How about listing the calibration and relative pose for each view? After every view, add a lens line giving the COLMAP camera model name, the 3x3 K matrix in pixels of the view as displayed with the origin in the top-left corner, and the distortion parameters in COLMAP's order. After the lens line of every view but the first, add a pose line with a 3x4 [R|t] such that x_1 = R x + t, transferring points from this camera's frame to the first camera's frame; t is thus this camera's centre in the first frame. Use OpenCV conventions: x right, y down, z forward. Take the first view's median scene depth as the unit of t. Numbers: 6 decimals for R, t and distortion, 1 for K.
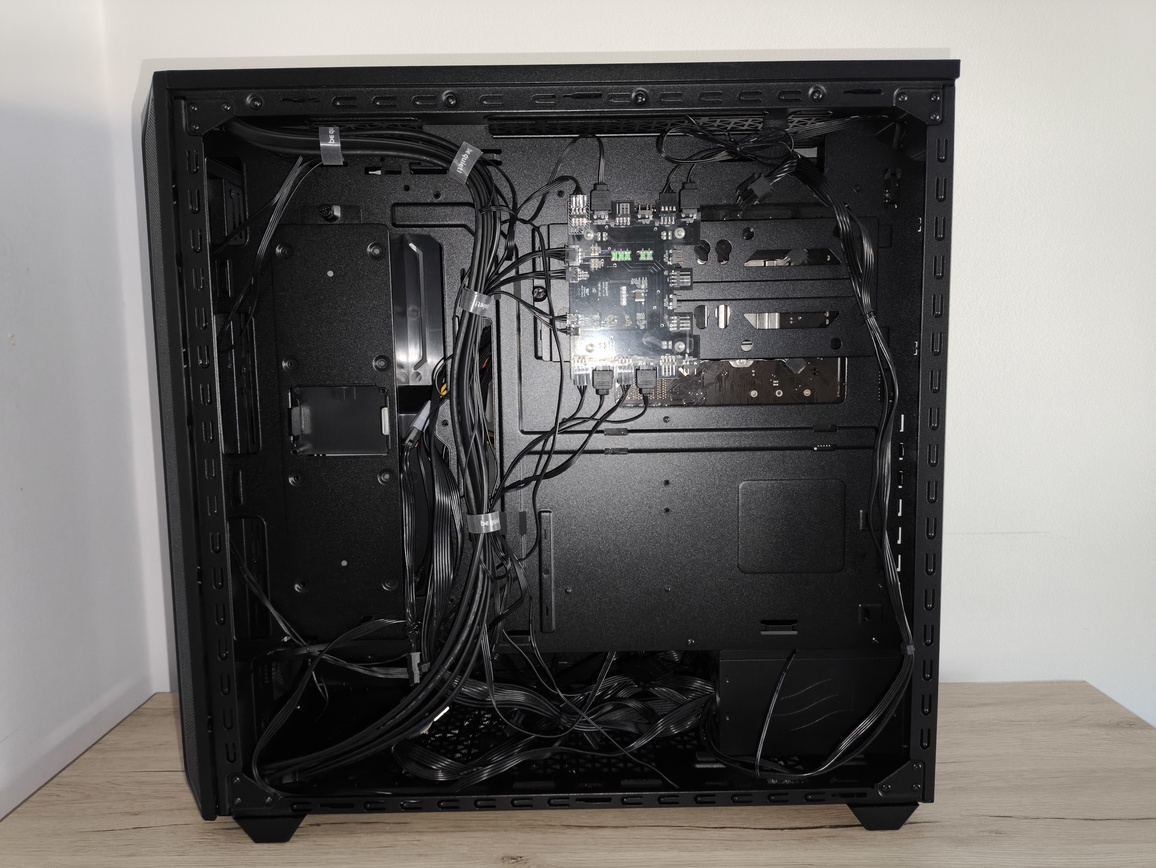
lens RADIAL K [[851.0, 0, 581.1], [0, 851.0, 427.2], [0, 0, 1]] dist [0.028657, -0.024221]
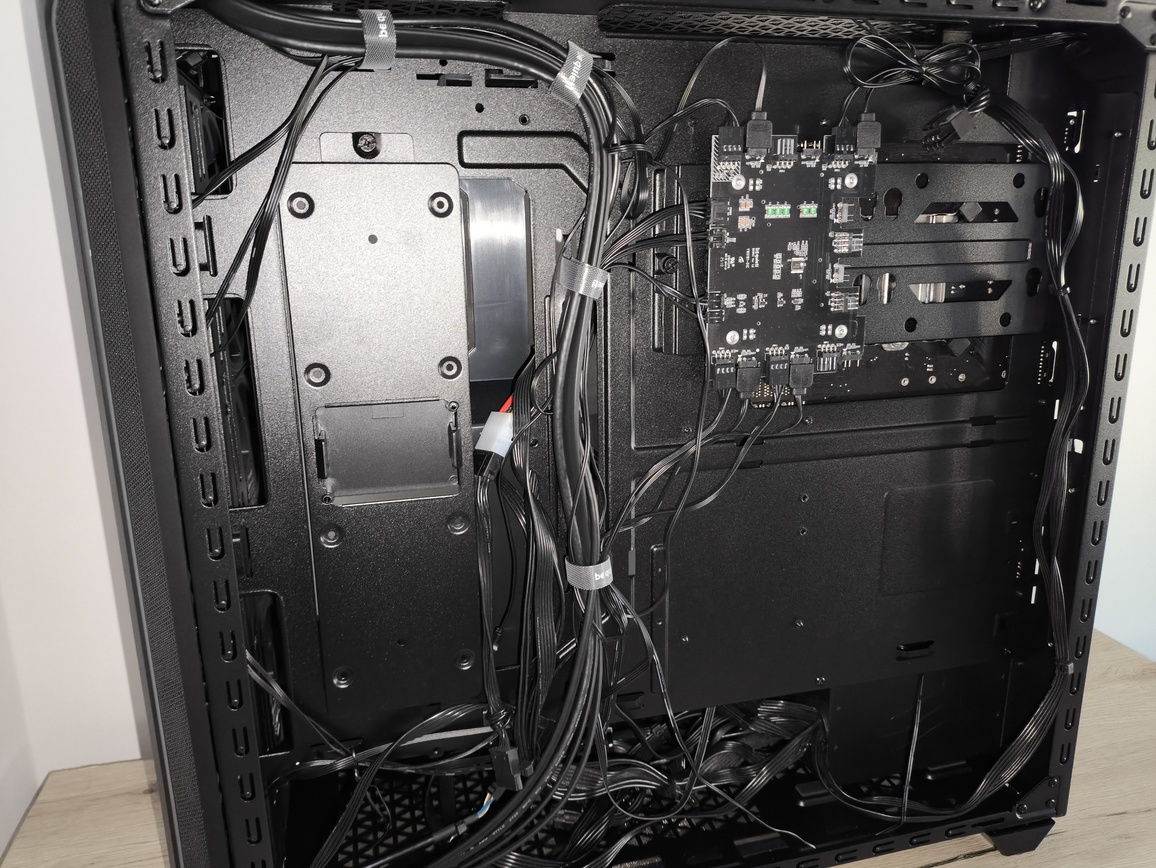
lens RADIAL K [[851.0, 0, 544.3], [0, 851.0, 425.3], [0, 0, 1]] dist [0.028657, -0.024221]
pose [[0.969839, -0.064407, 0.235084, -0.331543], [0.031191, 0.989322, 0.142372, -0.129033], [-0.241744, -0.130746, 0.961491, 0.312723]]
